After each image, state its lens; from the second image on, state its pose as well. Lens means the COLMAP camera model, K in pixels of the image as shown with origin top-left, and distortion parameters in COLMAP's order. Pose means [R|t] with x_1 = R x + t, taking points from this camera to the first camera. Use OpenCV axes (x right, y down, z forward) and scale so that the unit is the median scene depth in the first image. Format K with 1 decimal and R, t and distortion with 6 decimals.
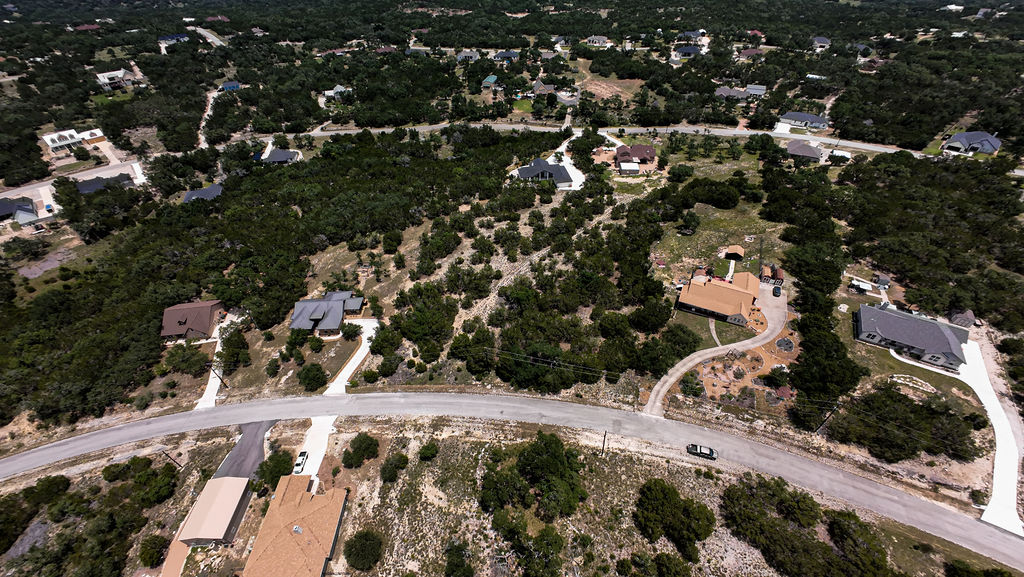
lens RADIAL K [[396.3, 0, 513.7], [0, 396.3, 287.4], [0, 0, 1]] dist [-0.001942, 0.000691]
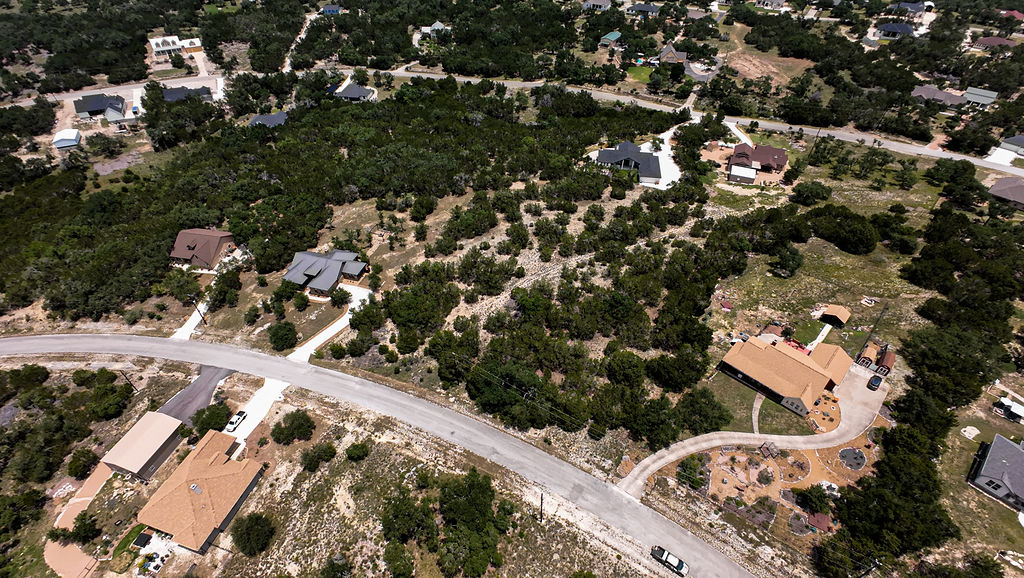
lens RADIAL K [[472.5, 0, 513.4], [0, 472.5, 290.0], [0, 0, 1]] dist [-0.002467, 0.000778]
pose [[0.951308, 0.229990, -0.205225, 0.185495], [-0.225976, 0.973178, 0.043116, -0.041482], [0.209637, 0.005359, 0.977765, 0.040405]]
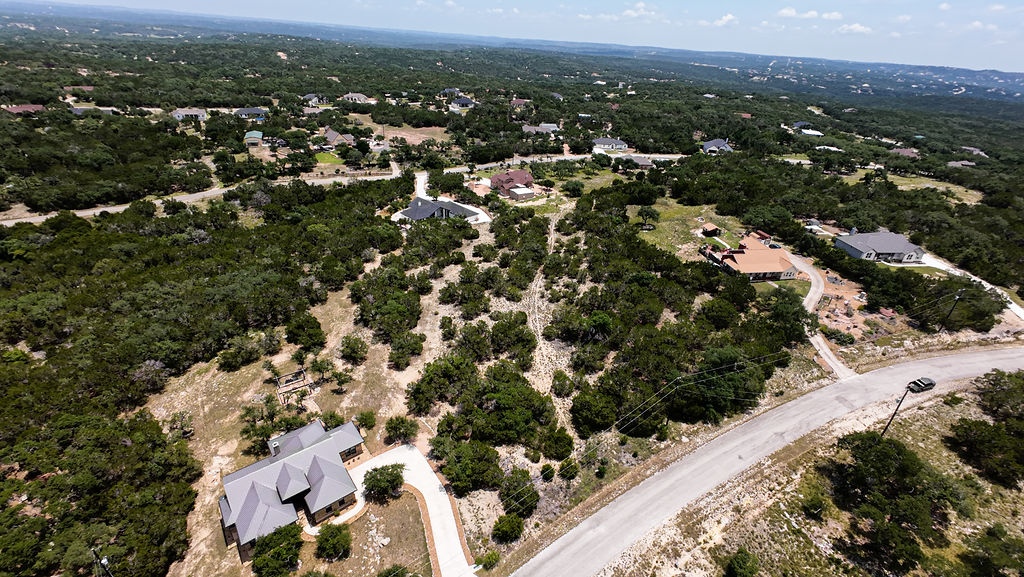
lens RADIAL K [[449.7, 0, 512.9], [0, 449.7, 284.9], [0, 0, 1]] dist [-0.001171, 0.001003]
pose [[0.798983, -0.227880, 0.556504, -0.565949], [0.342973, 0.932831, -0.110433, -0.004593], [-0.493959, 0.279100, 0.823473, 0.392707]]
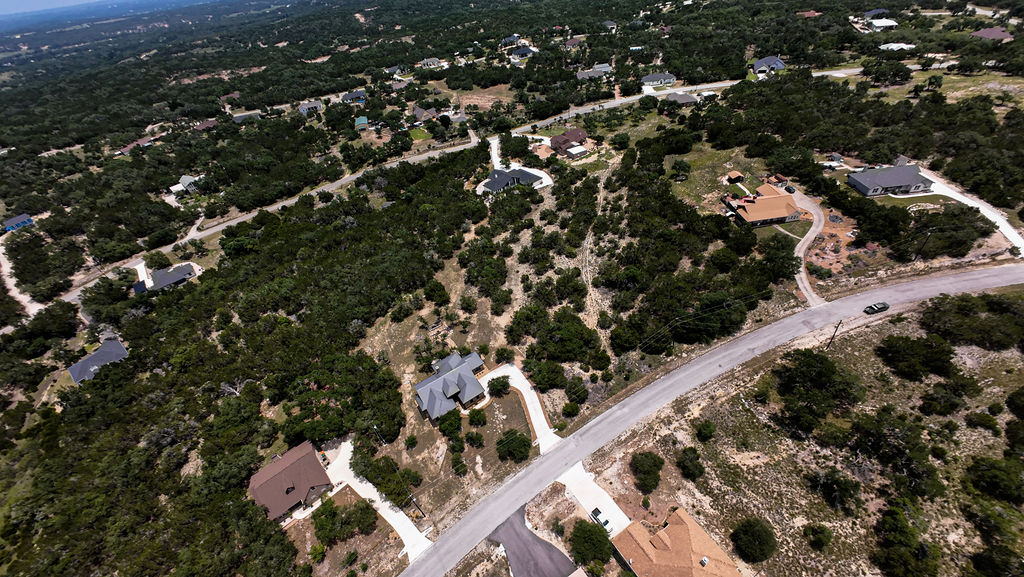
lens RADIAL K [[403.4, 0, 513.3], [0, 403.4, 278.4], [0, 0, 1]] dist [0.008036, 0.000306]
pose [[0.853529, -0.391560, 0.343756, -0.627138], [0.417076, 0.908871, -0.000317, -0.098547], [-0.312306, 0.143643, 0.939059, 0.112450]]
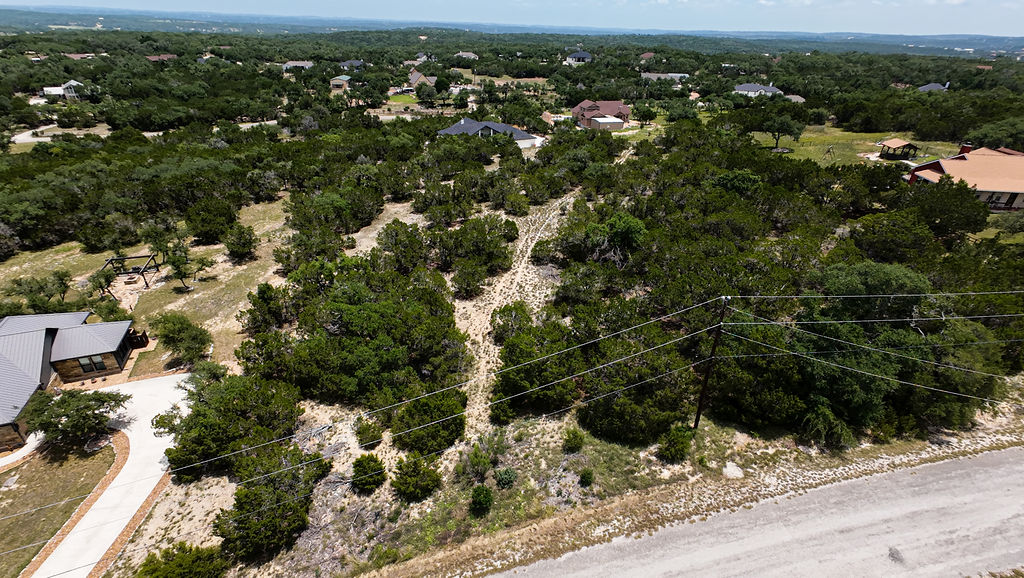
lens RADIAL K [[472.5, 0, 513.4], [0, 472.5, 290.0], [0, 0, 1]] dist [-0.002467, 0.000778]
pose [[0.939340, -0.125473, 0.319212, -0.239701], [0.193595, 0.962216, -0.191469, 0.148129], [-0.283127, 0.241653, 0.928140, 0.636496]]
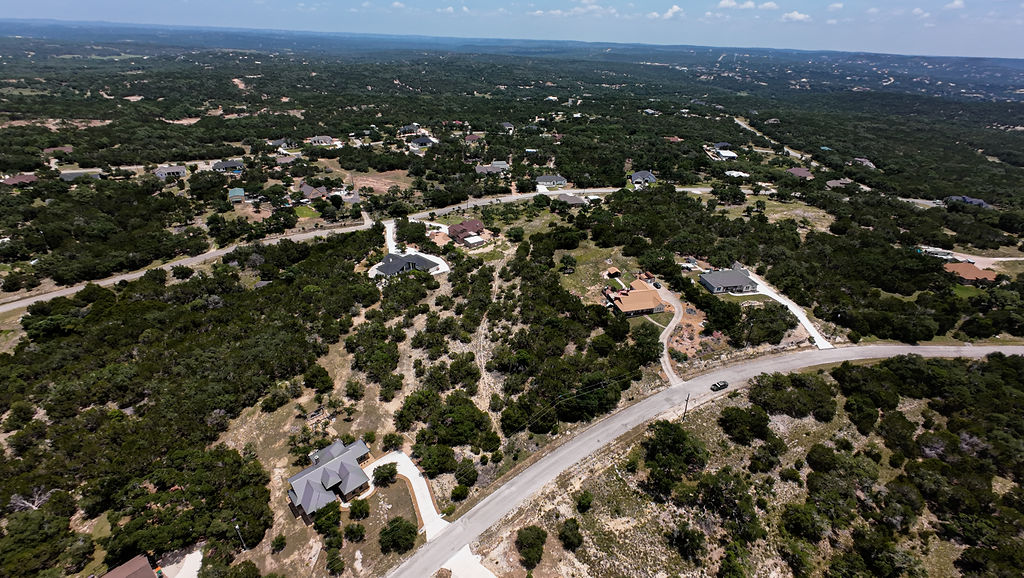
lens RADIAL K [[450.7, 0, 512.9], [0, 450.7, 292.0], [0, 0, 1]] dist [0.000310, -0.000141]
pose [[0.748627, -0.289207, 0.596587, -0.695820], [0.410055, 0.909064, -0.073871, -0.061145], [-0.520972, 0.299936, 0.799141, -0.019420]]
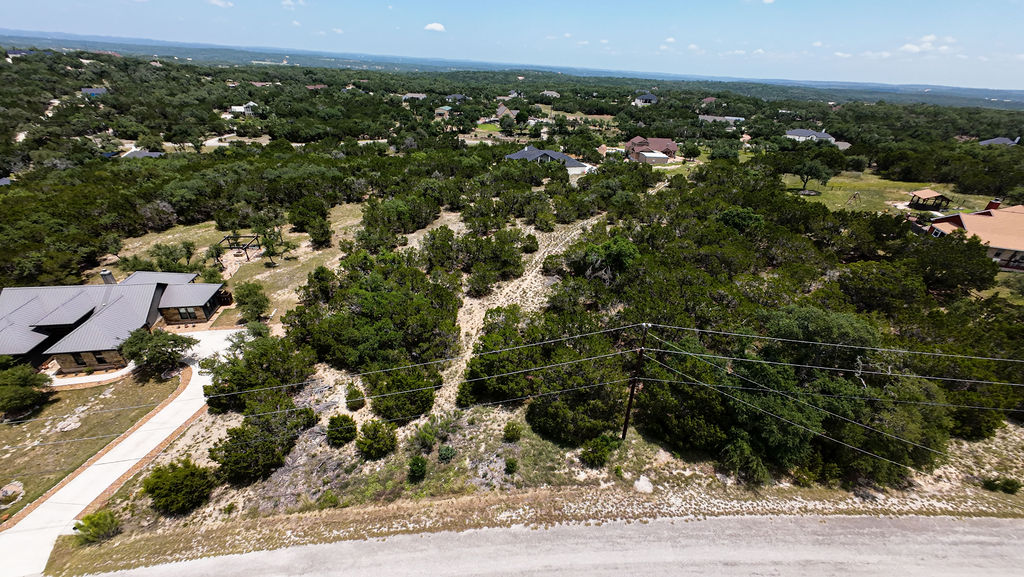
lens RADIAL K [[396.3, 0, 513.7], [0, 396.3, 287.4], [0, 0, 1]] dist [-0.001942, 0.000691]
pose [[0.985616, -0.014706, 0.168362, -0.169189], [0.051615, 0.974802, -0.217017, 0.150371], [-0.160928, 0.222586, 0.961539, 0.627958]]
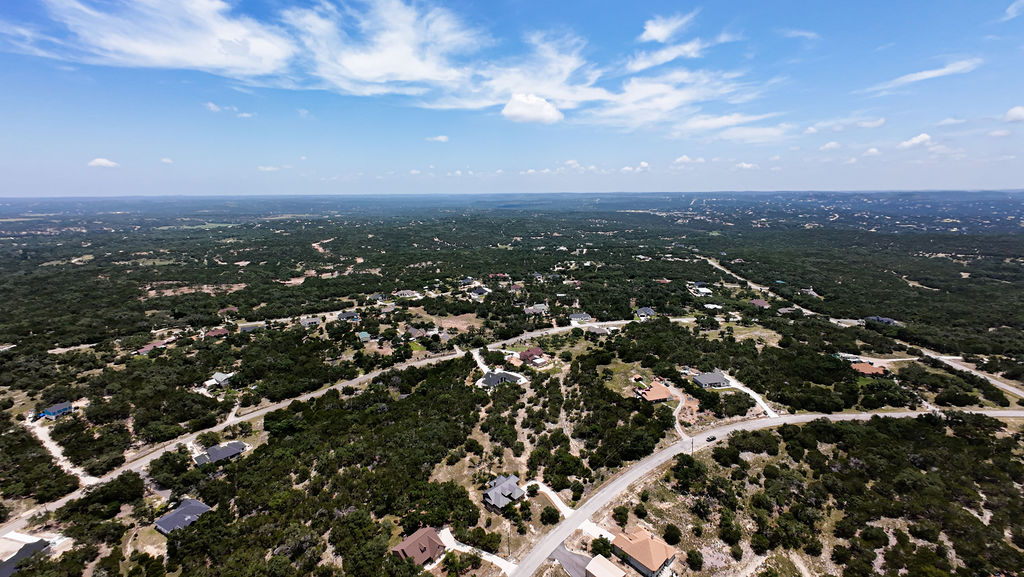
lens RADIAL K [[425.7, 0, 514.3], [0, 425.7, 288.2], [0, 0, 1]] dist [0.002425, 0.000230]
pose [[0.749759, -0.139275, 0.646887, -1.485161], [0.442297, 0.832608, -0.333372, -0.022728], [-0.492173, 0.536065, 0.685857, -0.537909]]
